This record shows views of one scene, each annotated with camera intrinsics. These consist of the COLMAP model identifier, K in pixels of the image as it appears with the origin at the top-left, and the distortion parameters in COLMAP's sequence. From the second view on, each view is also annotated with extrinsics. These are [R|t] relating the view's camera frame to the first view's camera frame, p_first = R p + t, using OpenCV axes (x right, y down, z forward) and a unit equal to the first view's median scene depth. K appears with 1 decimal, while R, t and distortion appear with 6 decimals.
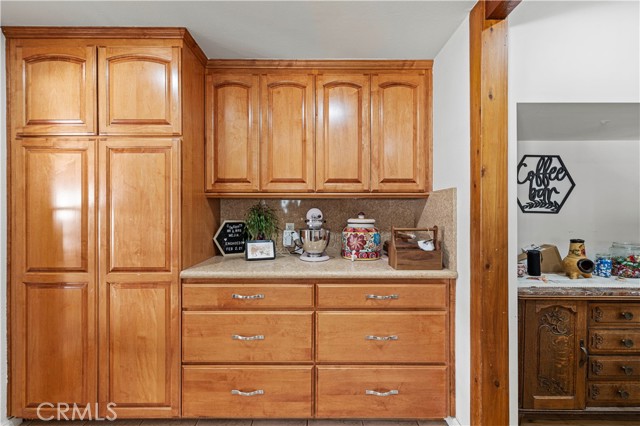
lens RADIAL K [[277.0, 0, 314.0], [0, 277.0, 209.6], [0, 0, 1]] dist [0.001756, -0.000568]
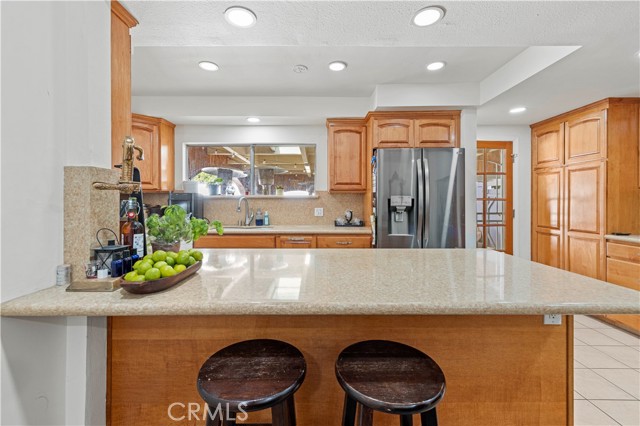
lens RADIAL K [[277.0, 0, 321.1], [0, 277.0, 202.3], [0, 0, 1]] dist [0.001756, -0.000568]
pose [[0.010385, 0.008189, -0.999913, 1.244883], [0.000557, 0.999966, 0.008195, -0.002067], [0.999946, -0.000642, 0.010380, -0.822804]]
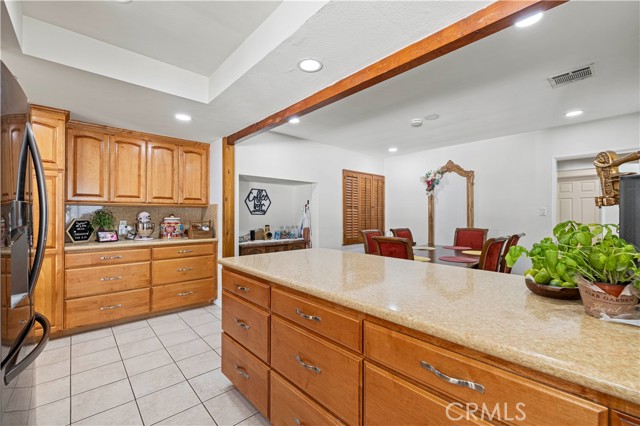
lens RADIAL K [[277.0, 0, 320.2], [0, 277.0, 213.1], [0, 0, 1]] dist [0.001756, -0.000568]
pose [[0.735900, 0.003575, 0.677080, -0.463602], [-0.004362, 0.999990, -0.000539, -0.001102], [-0.677076, -0.002557, 0.735909, -1.363620]]
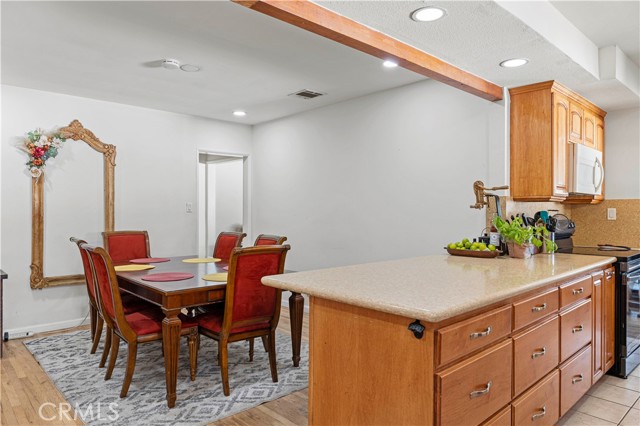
lens RADIAL K [[416.3, 0, 320.4], [0, 416.3, 209.1], [0, 0, 1]] dist [-0.002893, -0.003950]
pose [[-0.688056, -0.000126, 0.725657, -0.431978], [-0.005775, 0.999969, -0.005301, 0.000273], [-0.725634, -0.007838, -0.688036, 0.721828]]
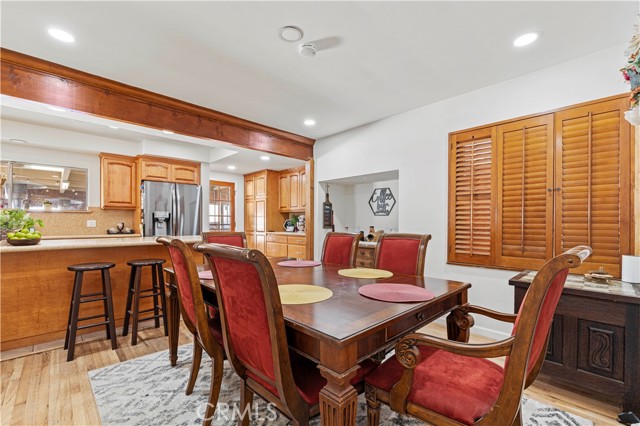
lens RADIAL K [[277.0, 0, 315.3], [0, 277.0, 222.7], [0, 0, 1]] dist [0.001756, -0.000568]
pose [[0.685355, 0.000076, -0.728209, 2.714554], [-0.000610, 1.000000, -0.000469, 0.092300], [0.728209, 0.000766, 0.685355, -1.112059]]
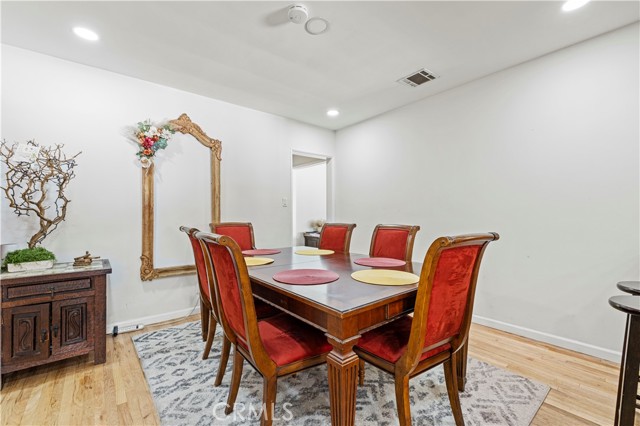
lens RADIAL K [[277.0, 0, 320.6], [0, 277.0, 213.9], [0, 0, 1]] dist [0.001756, -0.000568]
pose [[-0.638297, 0.005652, 0.769770, 0.694342], [-0.001489, 0.999962, -0.008577, 0.100230], [-0.769789, -0.006621, -0.638264, 0.481767]]
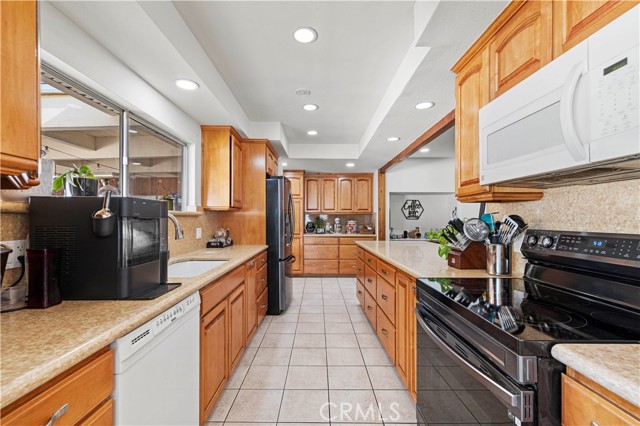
lens RADIAL K [[277.0, 0, 313.6], [0, 277.0, 218.0], [0, 0, 1]] dist [0.001756, -0.000568]
pose [[0.999999, 0.000837, 0.000953, -0.333206], [-0.000837, 1.000000, 0.000507, -0.003687], [-0.000952, -0.000508, 0.999999, -2.663864]]
